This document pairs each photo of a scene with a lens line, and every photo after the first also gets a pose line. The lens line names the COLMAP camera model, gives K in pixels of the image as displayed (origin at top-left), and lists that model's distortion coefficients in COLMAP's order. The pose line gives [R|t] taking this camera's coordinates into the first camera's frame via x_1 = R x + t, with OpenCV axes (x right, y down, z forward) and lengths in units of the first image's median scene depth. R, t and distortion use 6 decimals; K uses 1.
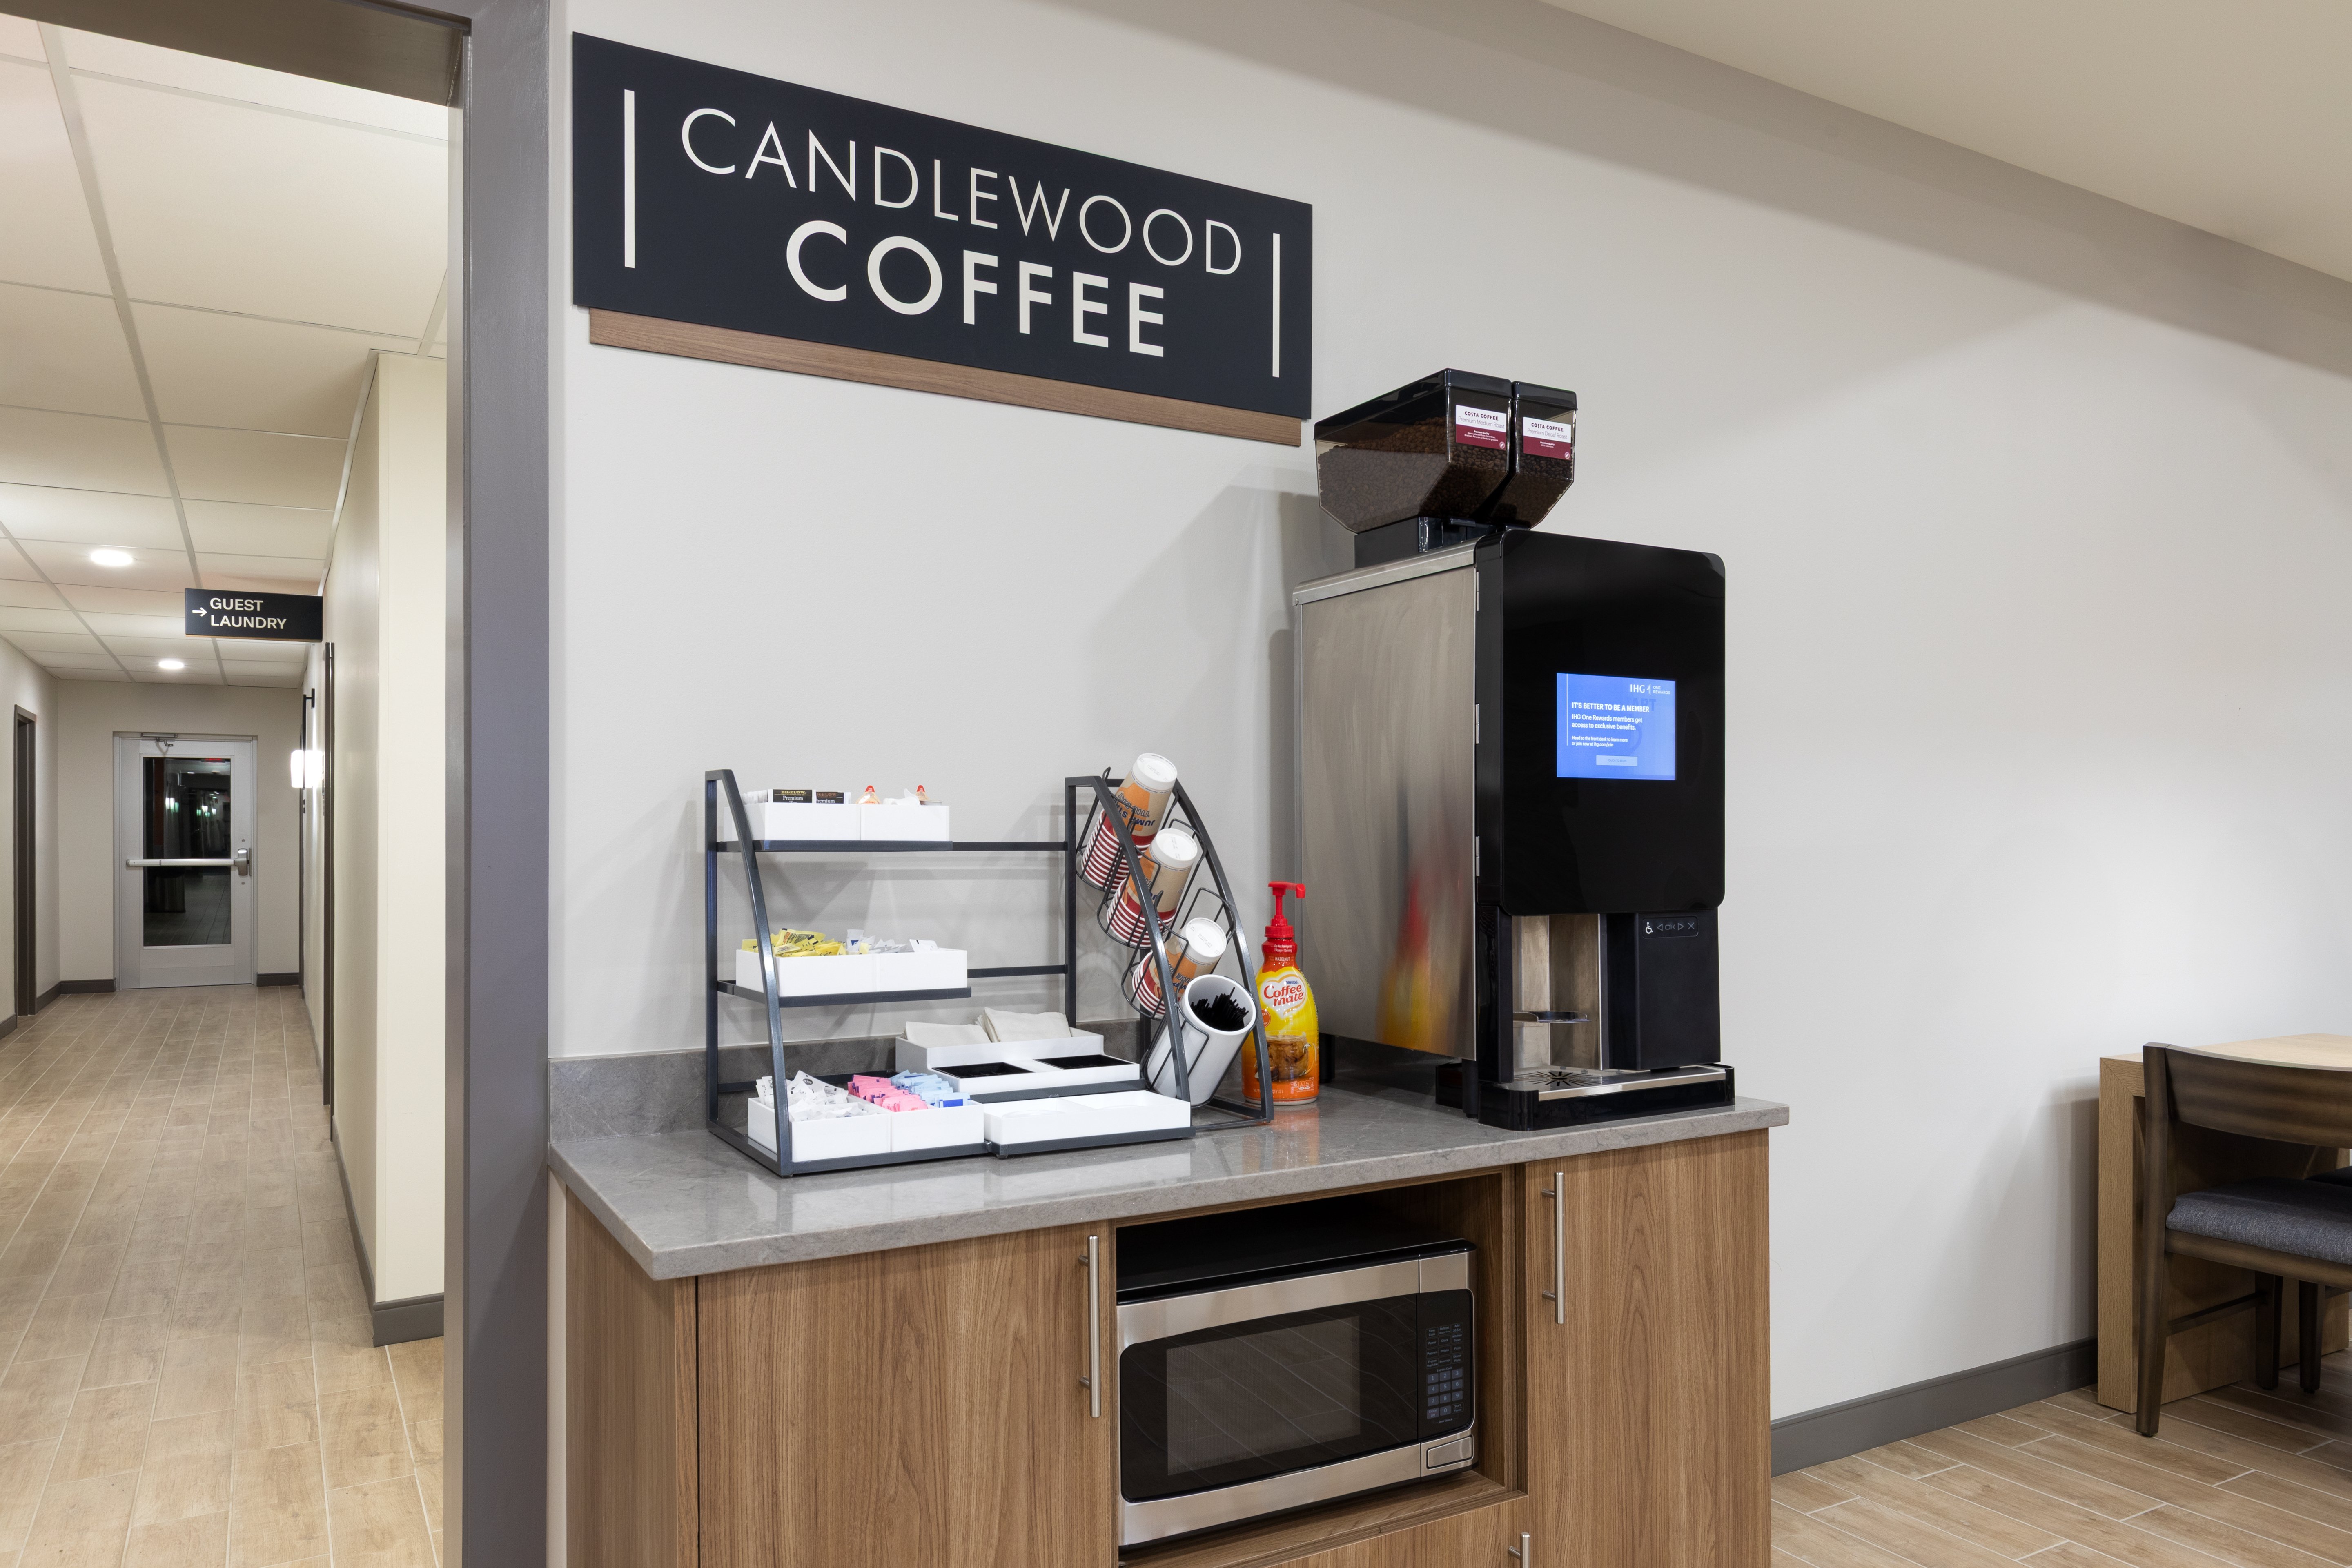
lens RADIAL K [[1593.9, 0, 1176.0], [0, 1593.9, 784.0], [0, 0, 1]] dist [0.003680, 0.000584]
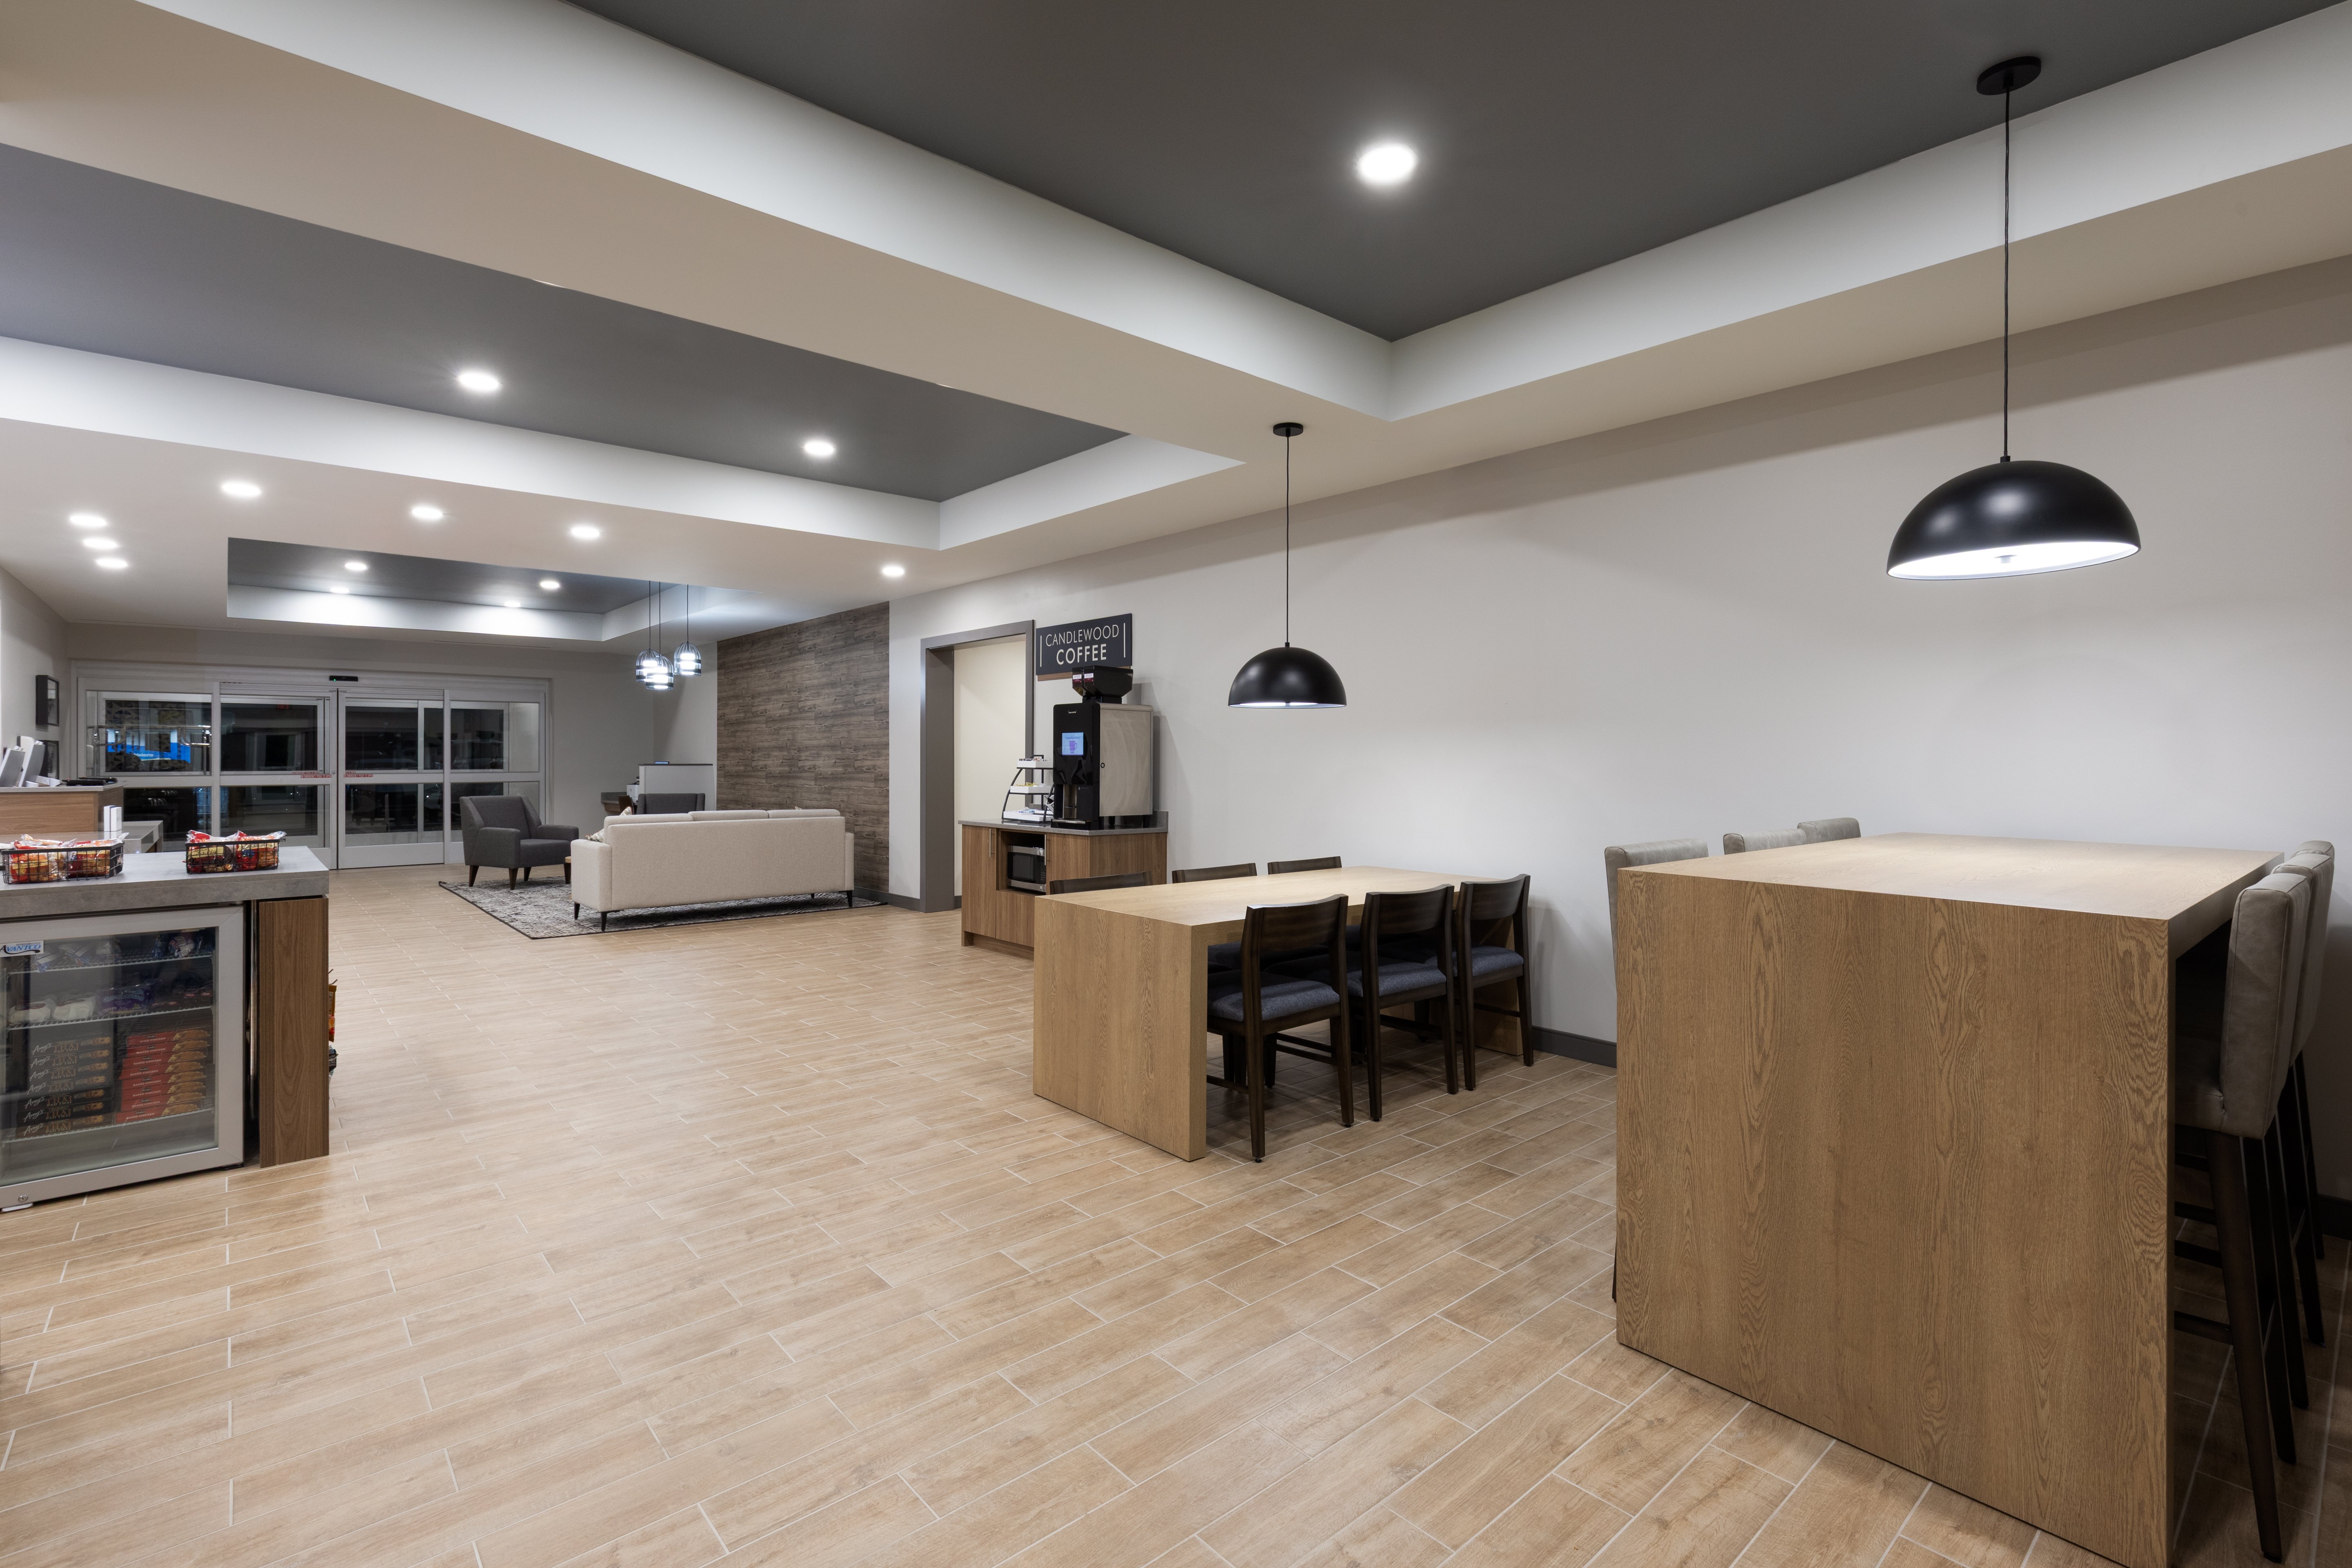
lens RADIAL K [[1070.9, 0, 1170.5], [0, 1070.9, 802.3], [0, 0, 1]] dist [0.010995, -0.000700]
pose [[0.196869, 0.029363, -0.979990, 3.155608], [0.010561, 0.999430, 0.032067, 0.034200], [0.980373, -0.016663, 0.196447, 0.632475]]
